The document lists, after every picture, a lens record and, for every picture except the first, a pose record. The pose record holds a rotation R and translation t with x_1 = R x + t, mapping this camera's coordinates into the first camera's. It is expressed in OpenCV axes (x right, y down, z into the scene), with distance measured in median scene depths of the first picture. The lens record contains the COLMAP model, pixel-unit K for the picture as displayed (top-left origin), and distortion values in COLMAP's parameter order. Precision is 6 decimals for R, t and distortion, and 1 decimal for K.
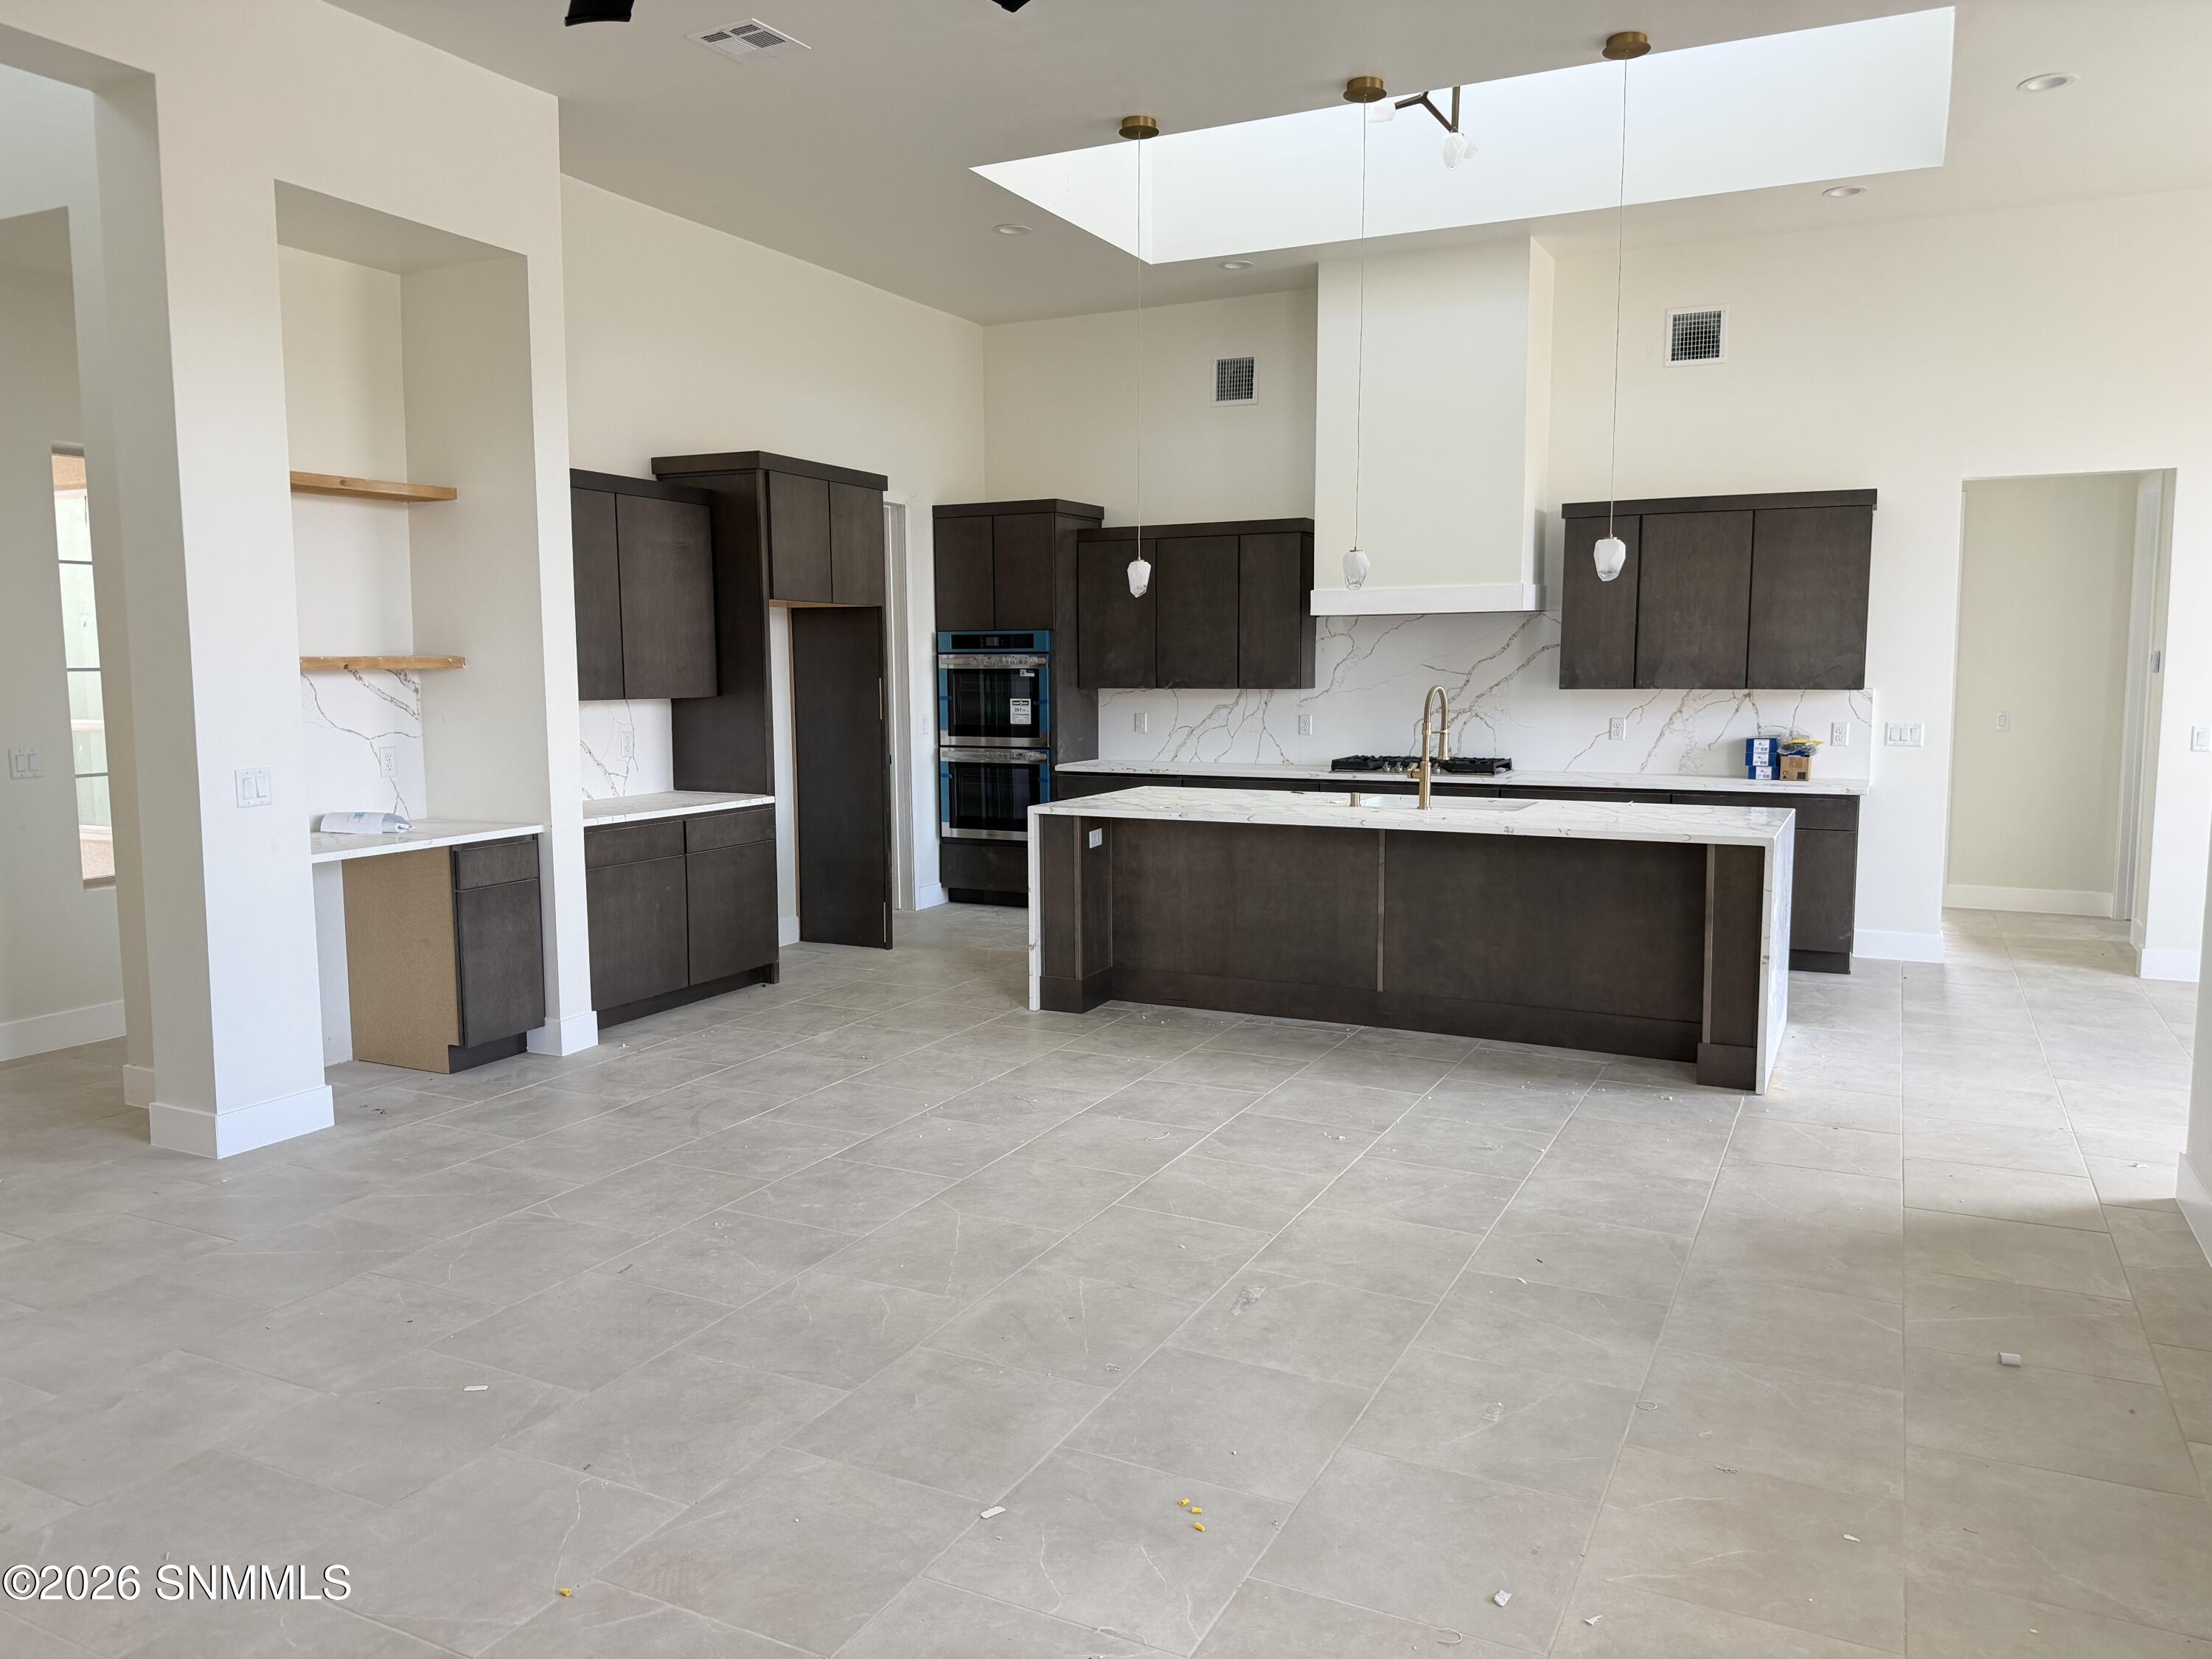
lens RADIAL K [[1551.2, 0, 1108.1], [0, 1551.2, 834.8], [0, 0, 1]] dist [0.101766, -0.141275]
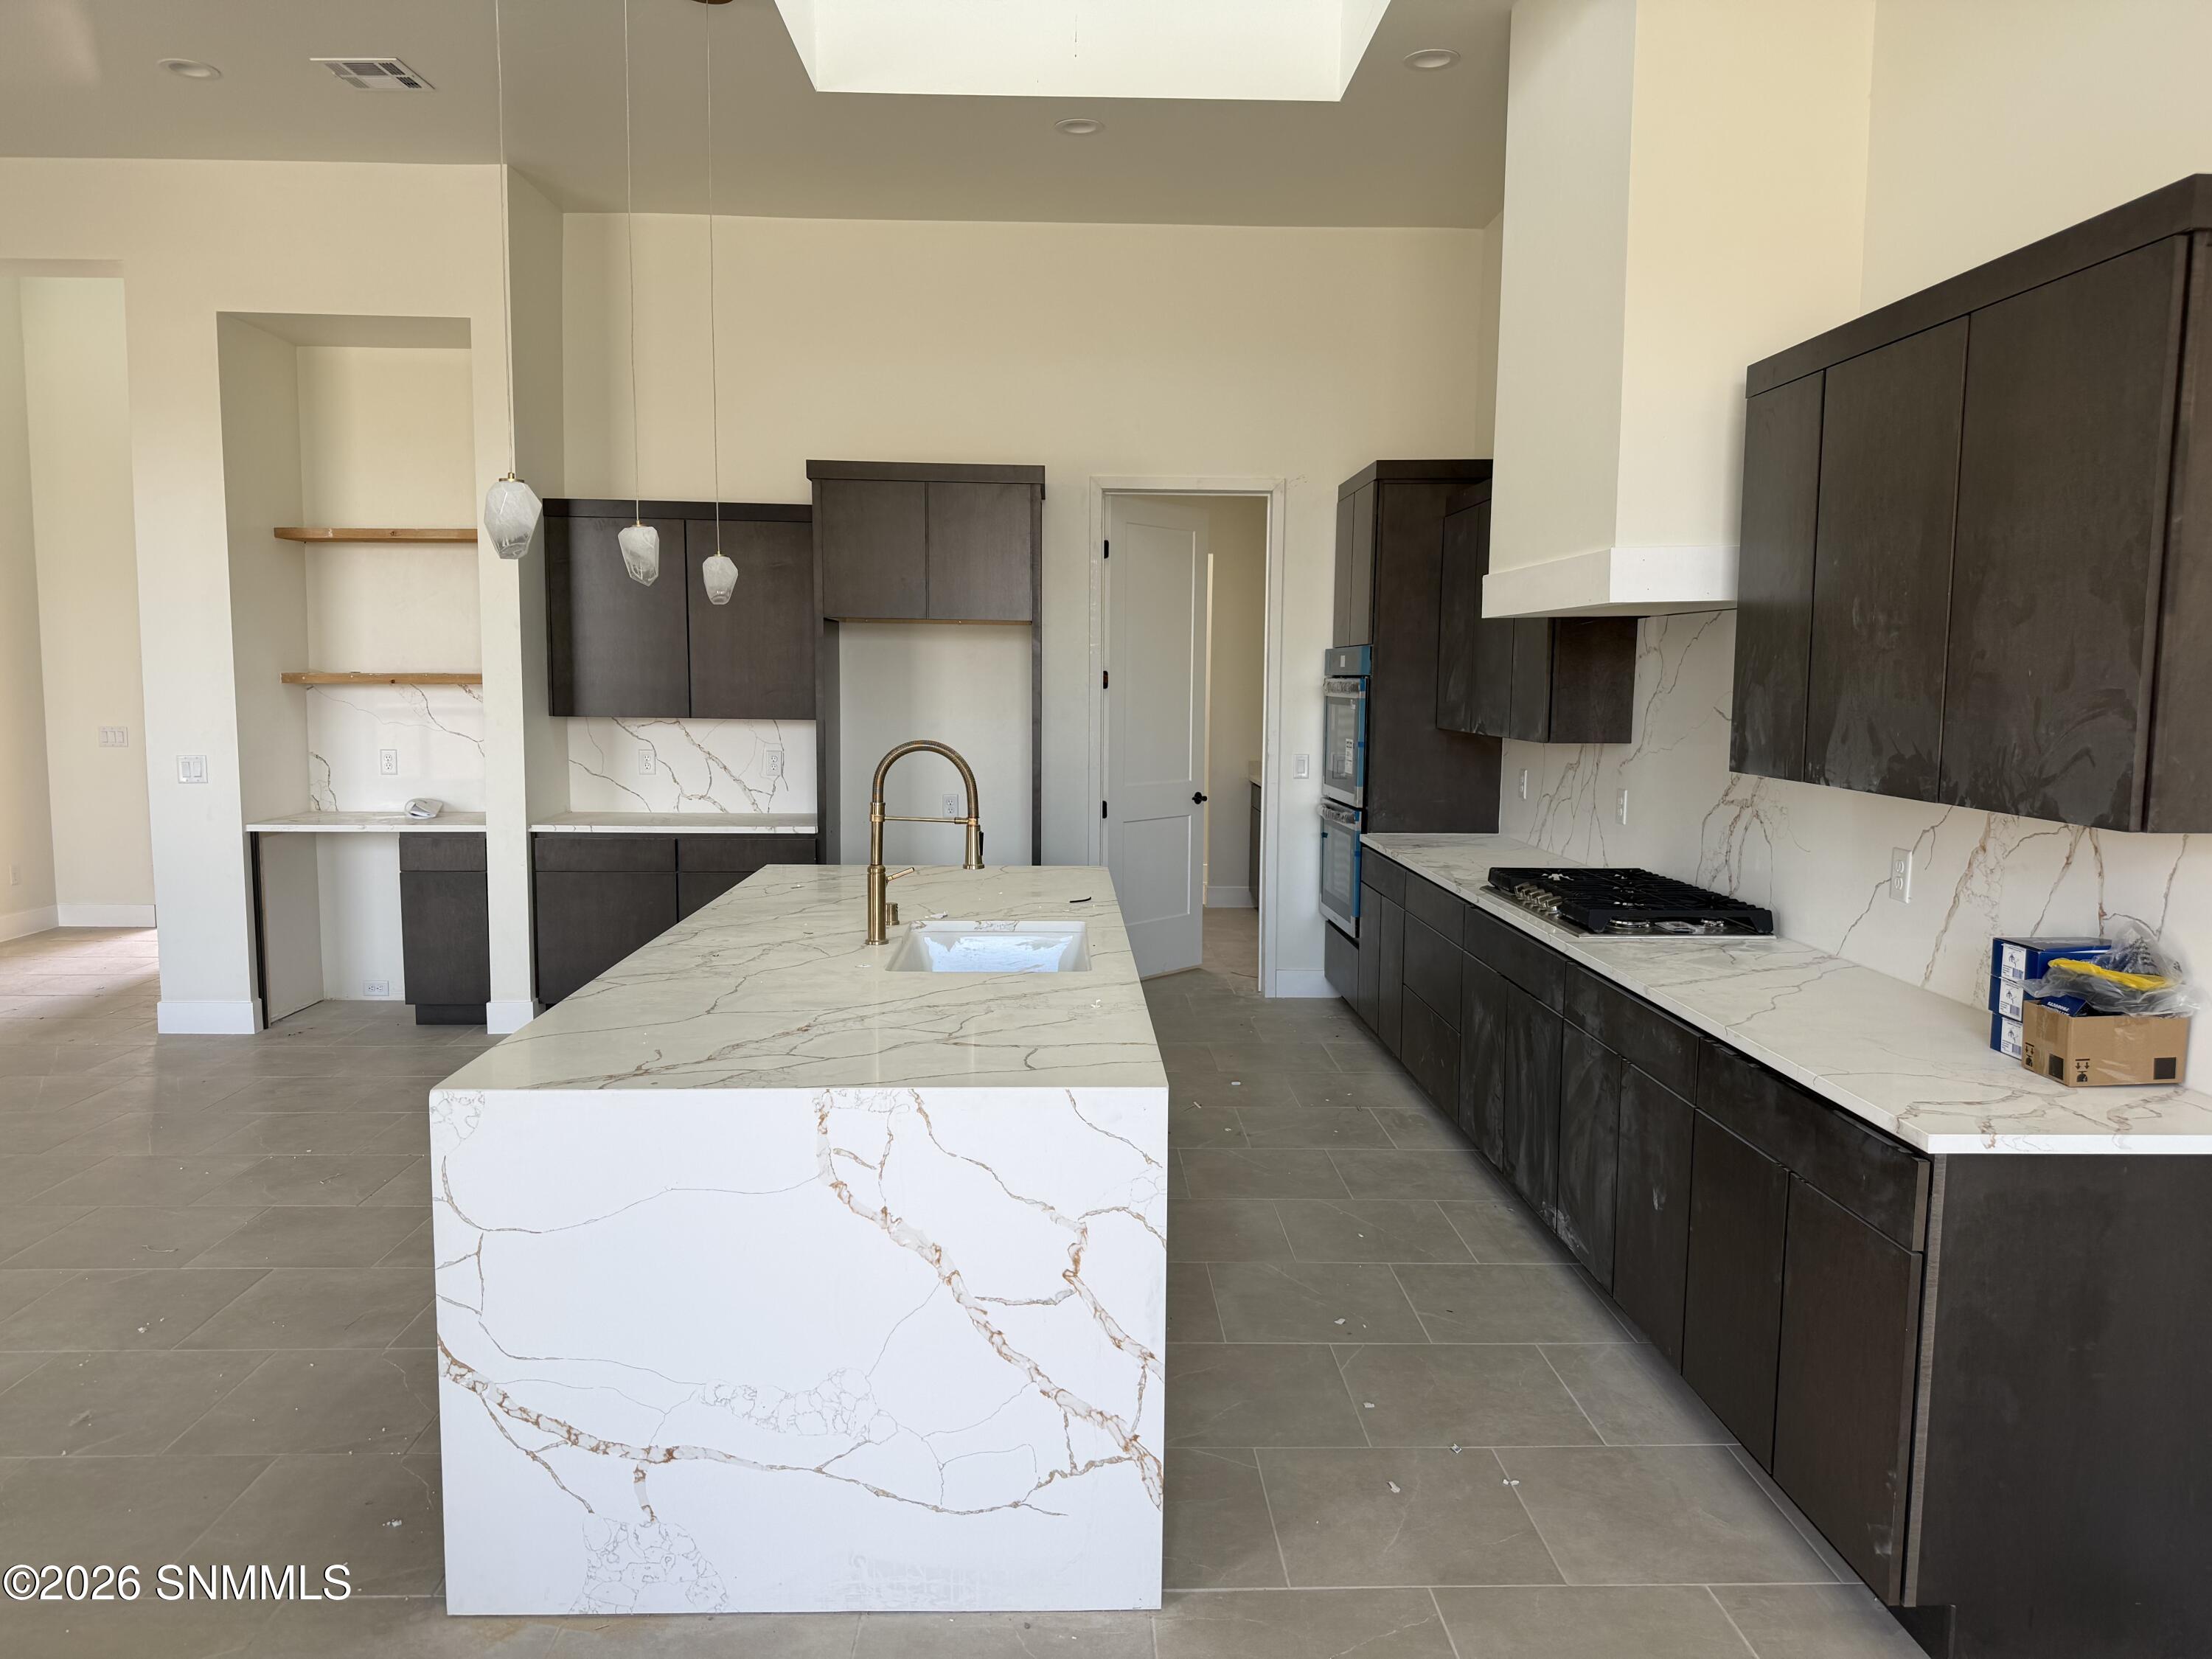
lens RADIAL K [[1550.3, 0, 1109.6], [0, 1550.3, 833.7], [0, 0, 1]] dist [0.087940, -0.131086]
pose [[0.476537, 0.099774, -0.873475, 0.684781], [-0.111073, 0.992411, 0.052762, -0.089523], [0.872110, 0.071877, 0.484003, 0.702066]]
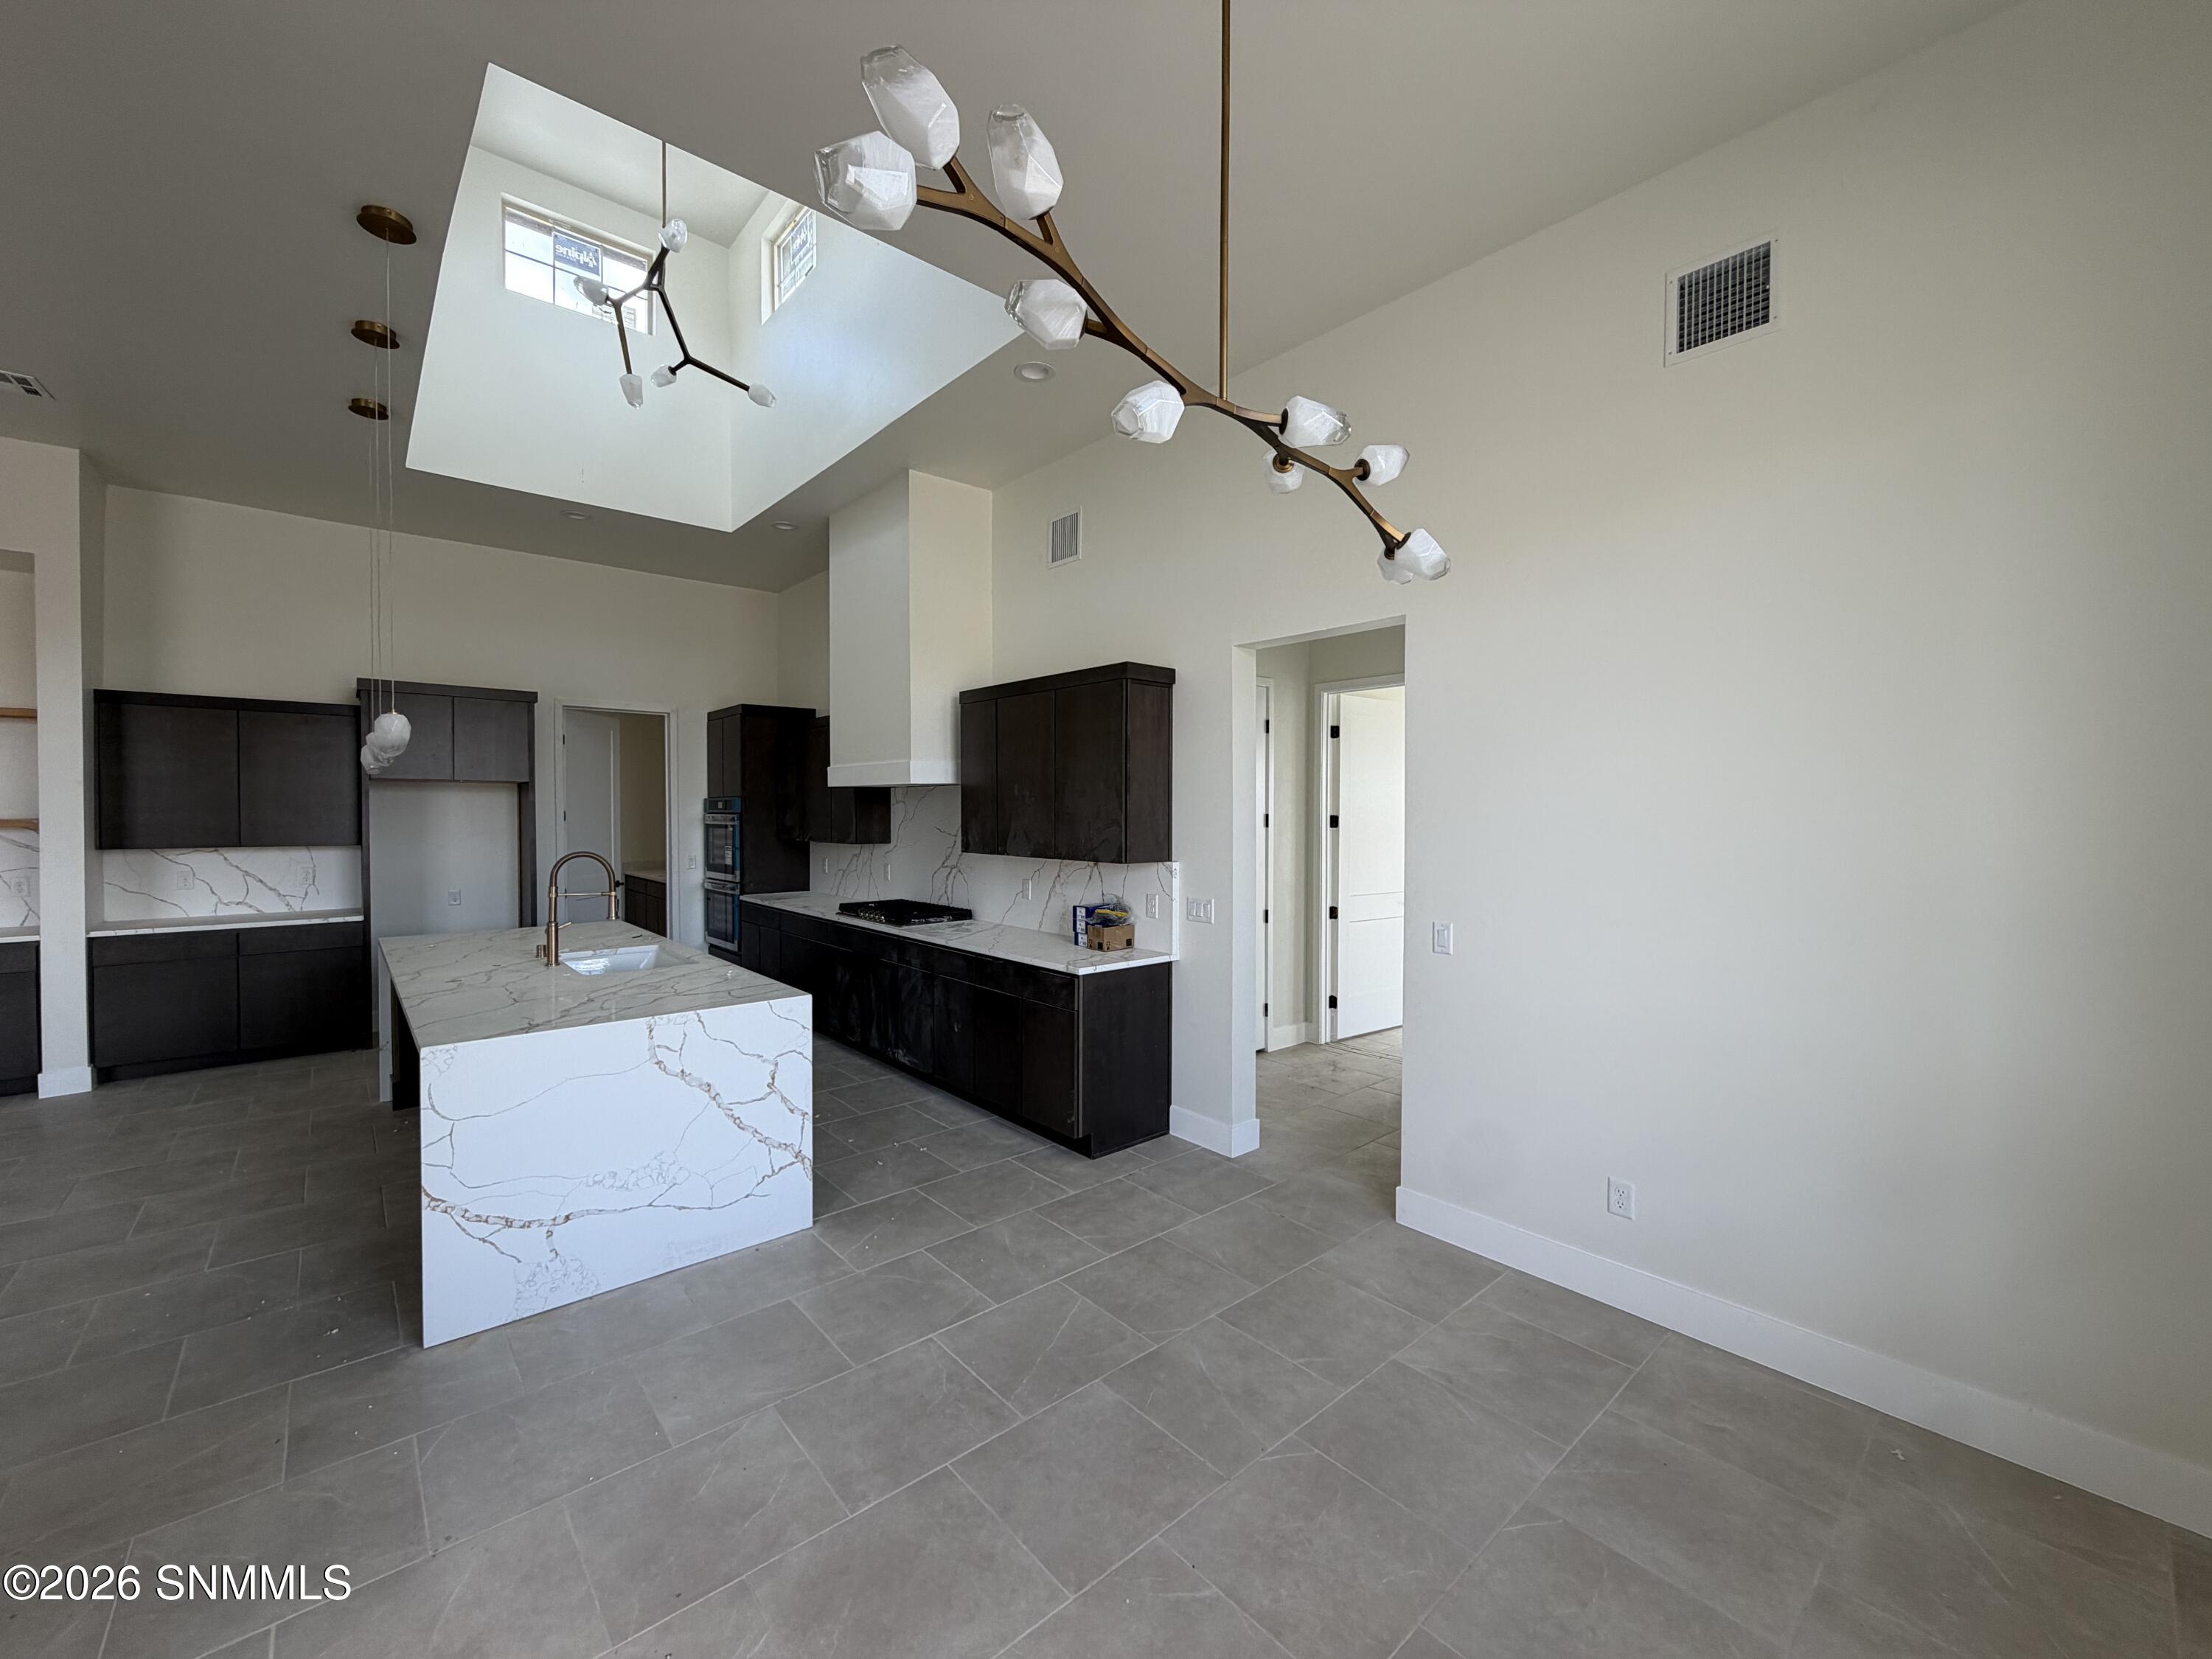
lens RADIAL K [[879.4, 0, 1100.4], [0, 879.4, 824.7], [0, 0, 1]] dist [-0.001102, -0.000426]
pose [[0.924990, 0.013138, -0.379764, 0.704019], [-0.049827, 0.994967, -0.086942, -0.071128], [0.376710, 0.099343, 0.920989, 0.509730]]
